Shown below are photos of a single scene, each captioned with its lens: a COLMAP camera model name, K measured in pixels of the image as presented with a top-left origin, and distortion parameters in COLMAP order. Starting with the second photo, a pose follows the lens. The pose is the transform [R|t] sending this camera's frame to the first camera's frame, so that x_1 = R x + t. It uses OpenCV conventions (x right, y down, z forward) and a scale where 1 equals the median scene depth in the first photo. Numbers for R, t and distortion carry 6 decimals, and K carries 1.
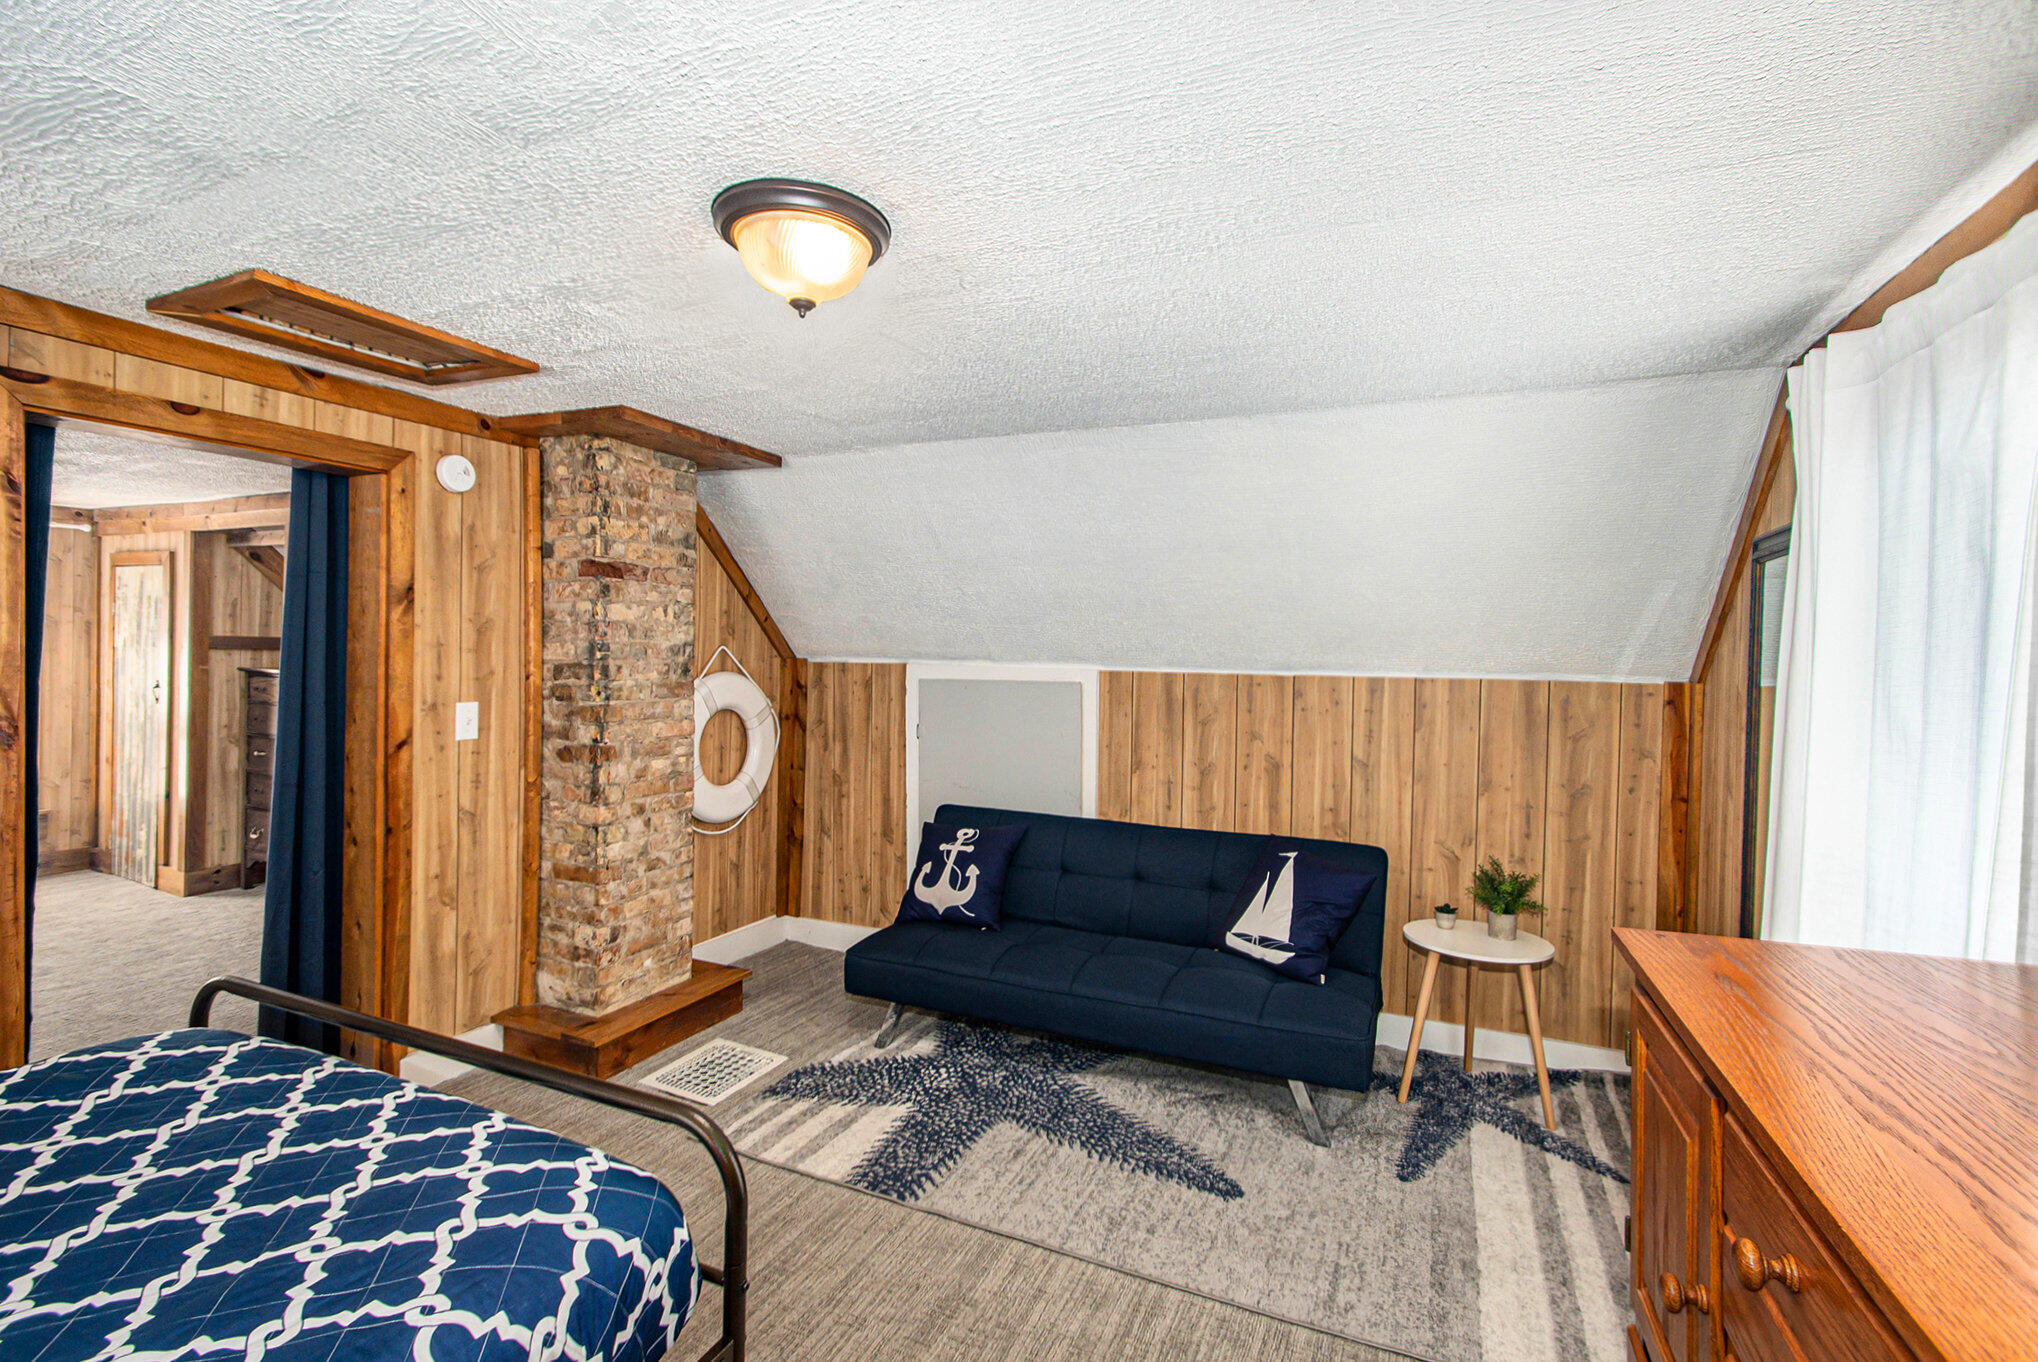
lens RADIAL K [[930.4, 0, 1019.0], [0, 930.4, 681.0], [0, 0, 1]] dist [-0.000806, -0.000172]
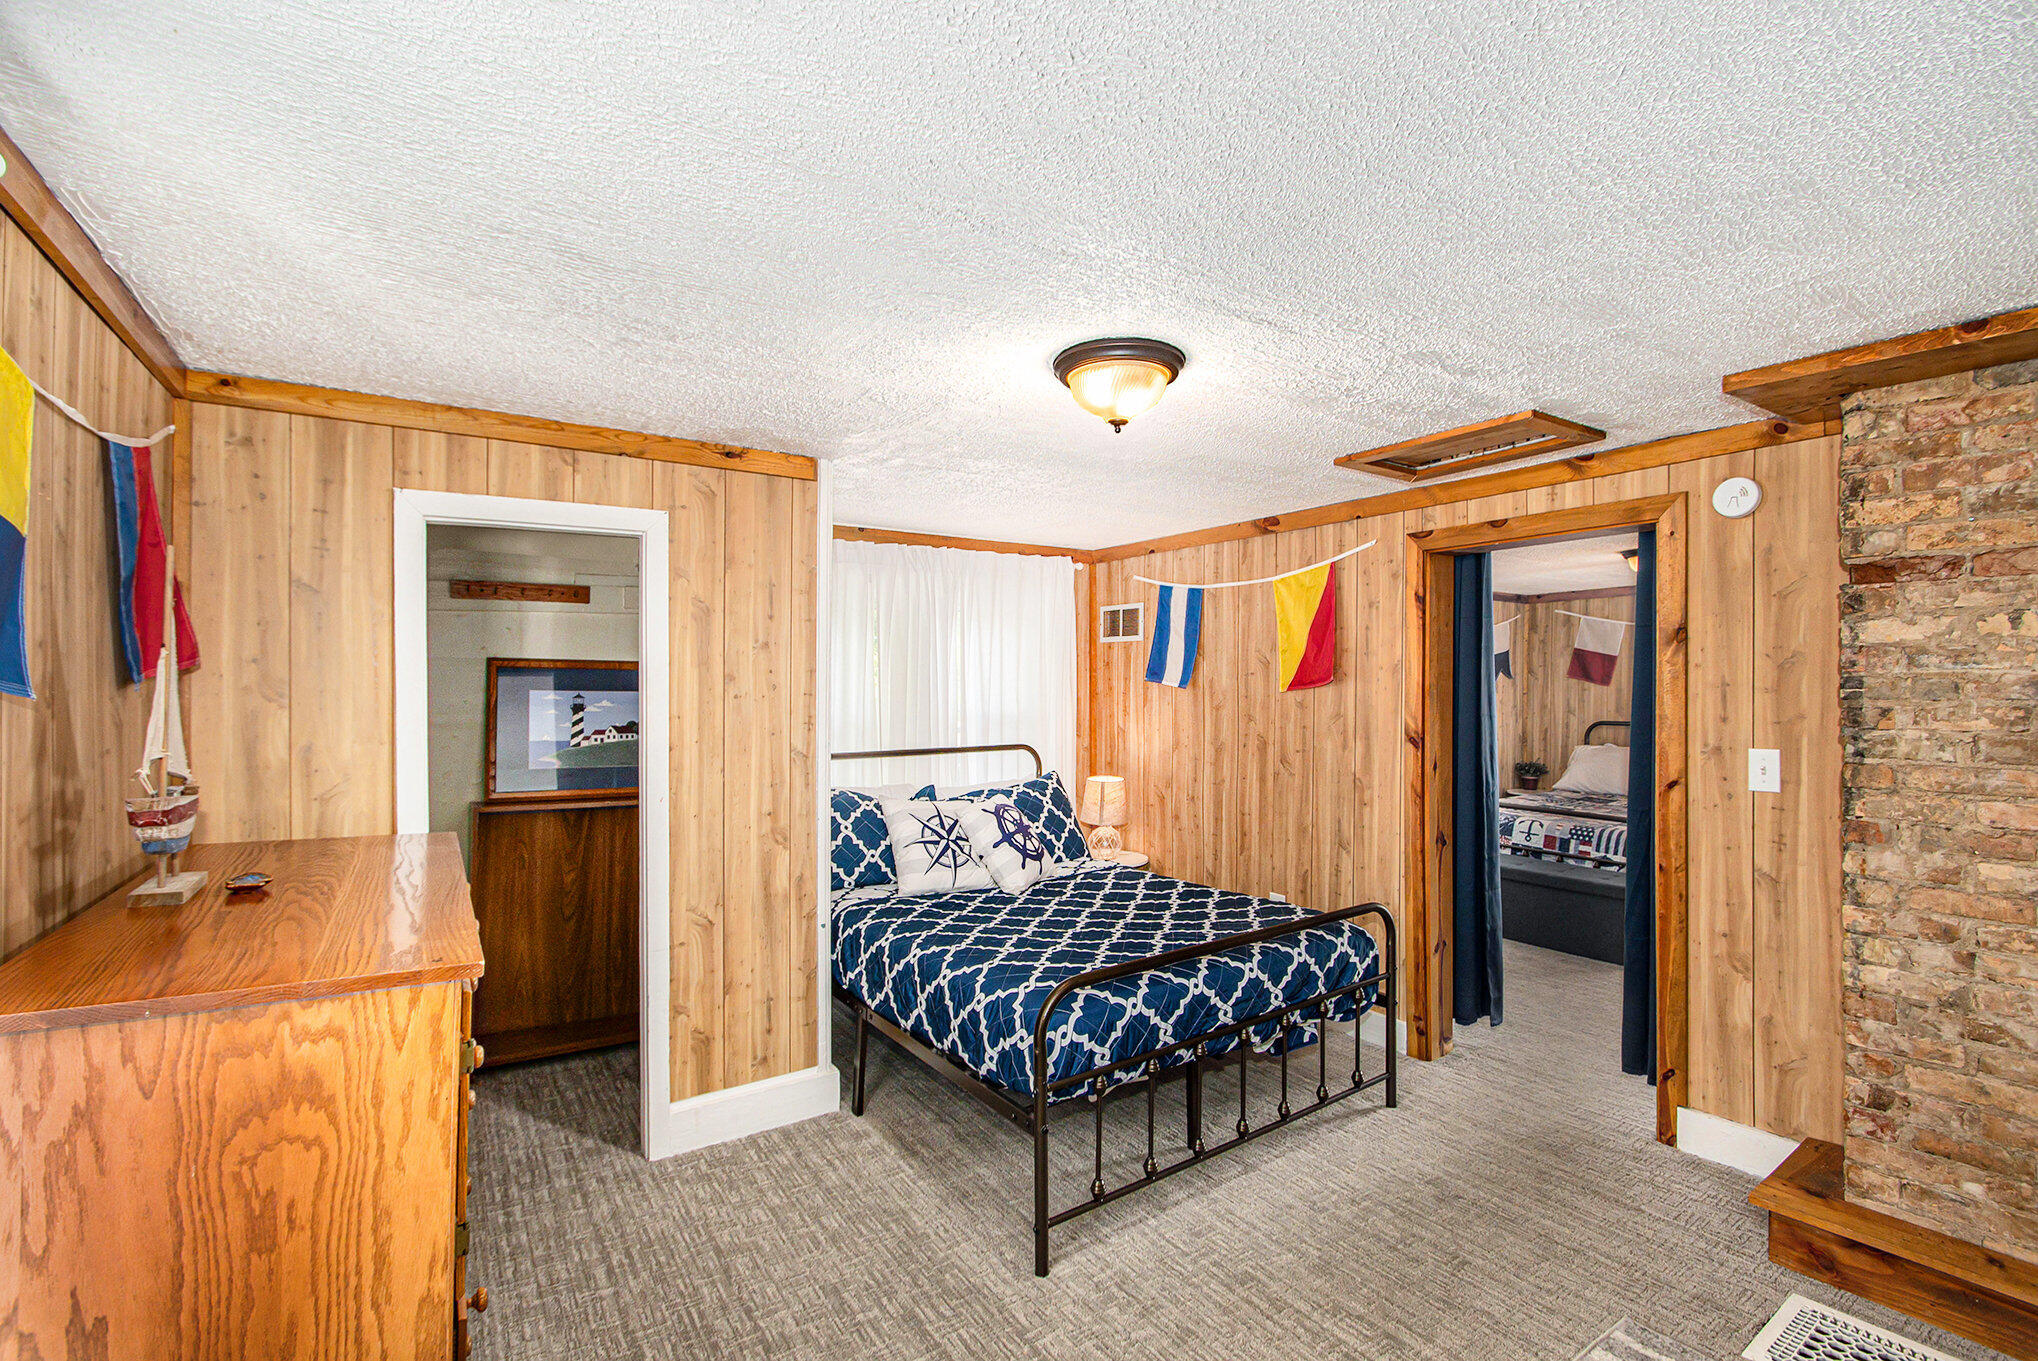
lens RADIAL K [[900.8, 0, 1022.9], [0, 900.8, 660.8], [0, 0, 1]] dist [-0.000784, -0.000329]
pose [[-0.509068, -0.044533, -0.859574, 0.468818], [-0.029347, 0.998978, -0.034375, -0.009854], [0.860226, 0.007727, -0.509854, 0.783259]]
